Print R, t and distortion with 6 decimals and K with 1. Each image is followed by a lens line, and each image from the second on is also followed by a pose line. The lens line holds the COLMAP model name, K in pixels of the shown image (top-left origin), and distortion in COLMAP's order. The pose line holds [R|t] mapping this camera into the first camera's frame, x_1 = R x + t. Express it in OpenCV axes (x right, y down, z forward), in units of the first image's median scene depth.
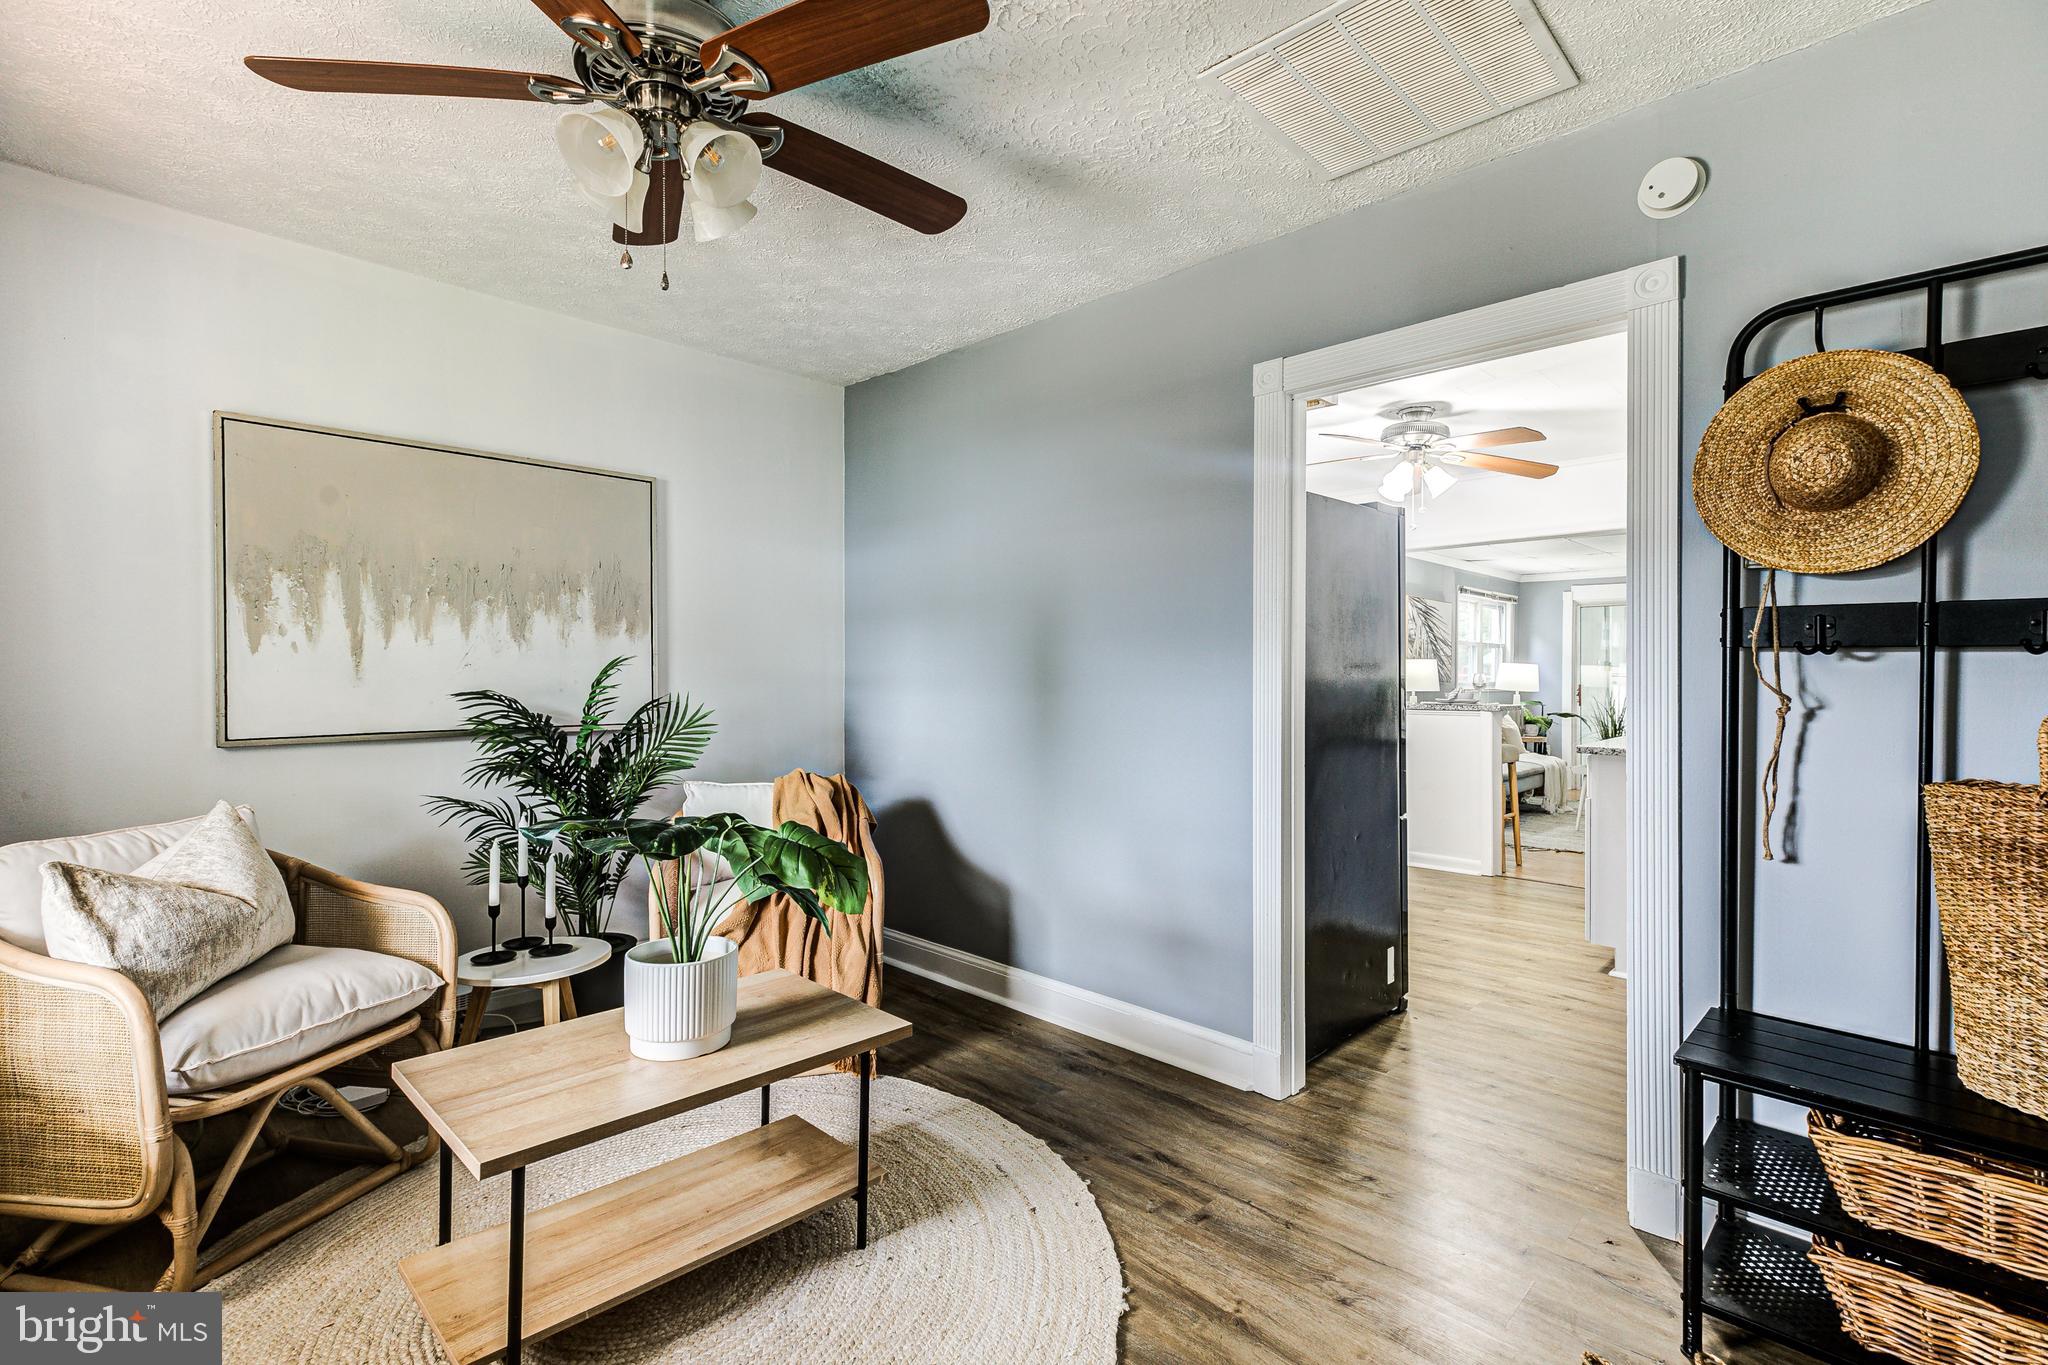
lens RADIAL K [[949.2, 0, 1024.0], [0, 949.2, 682.5], [0, 0, 1]] dist [0.002451, -0.000159]
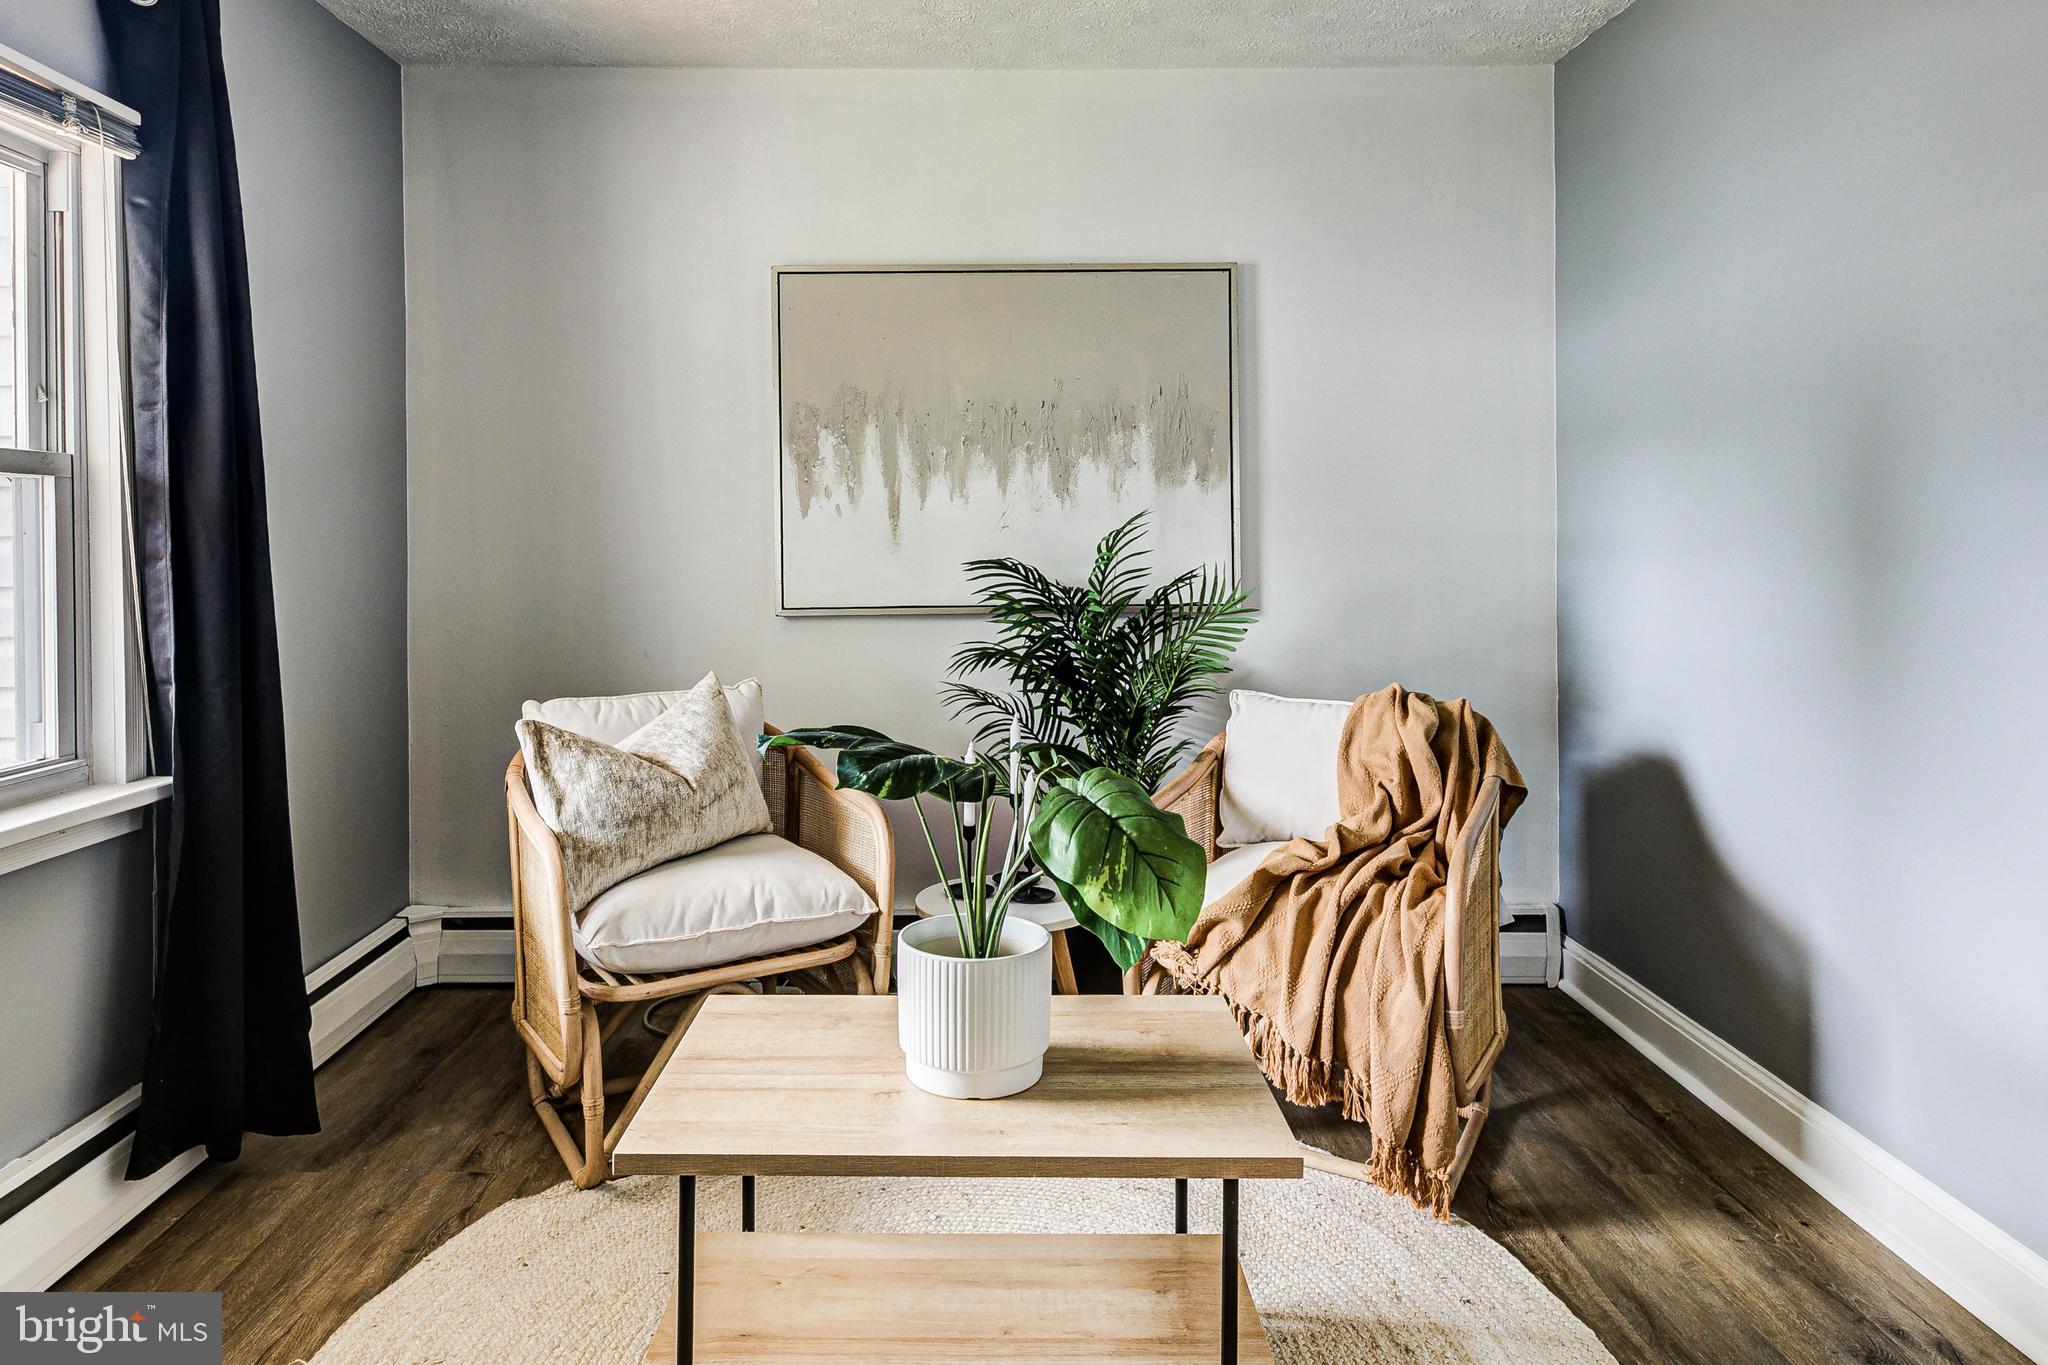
lens RADIAL K [[1265.6, 0, 963.9], [0, 1265.6, 545.2], [0, 0, 1]] dist [0.009213, -0.002607]
pose [[0.695195, -0.003125, -0.718814, 0.195055], [0.001010, 0.999994, -0.003370, 0.001086], [0.718820, 0.001617, 0.695194, 0.234674]]
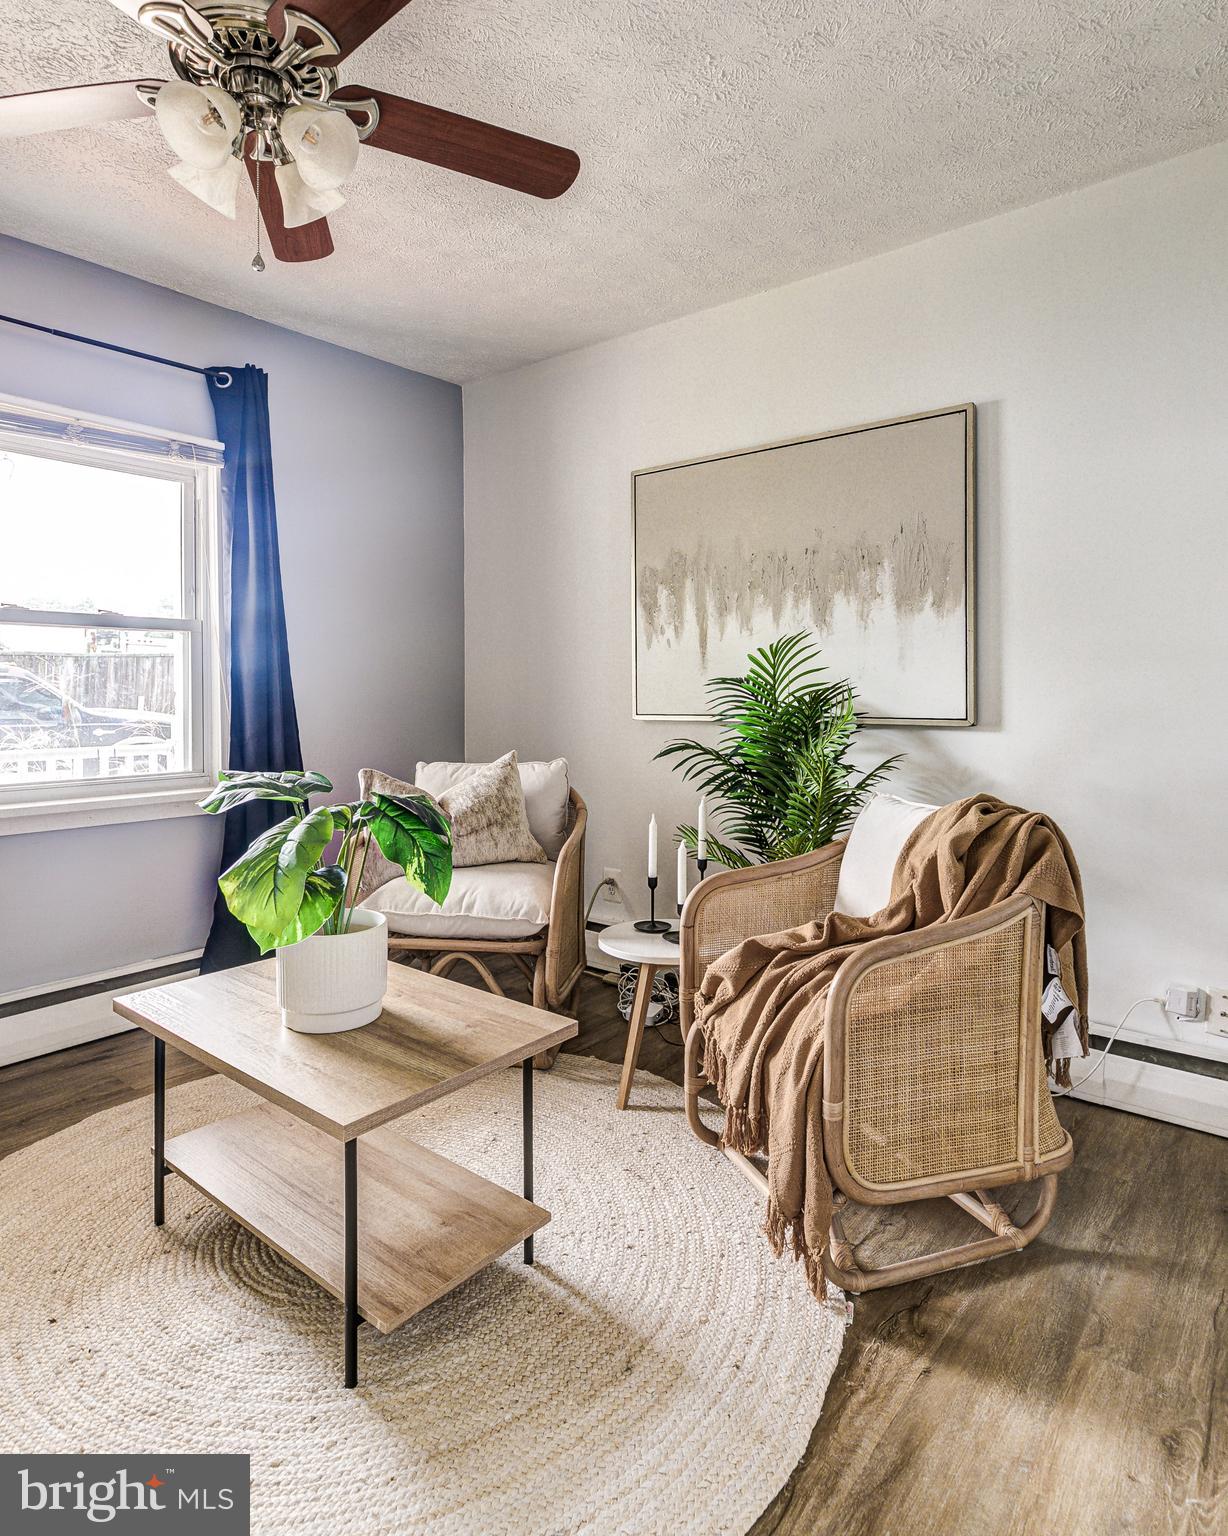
lens RADIAL K [[874.8, 0, 578.3], [0, 874.8, 699.8], [0, 0, 1]] dist [0.002461, 0.000919]
pose [[0.084763, 0.010372, -0.996347, 0.372688], [-0.006539, 0.999930, 0.009853, 0.026735], [0.996380, 0.005680, 0.084825, 0.777238]]
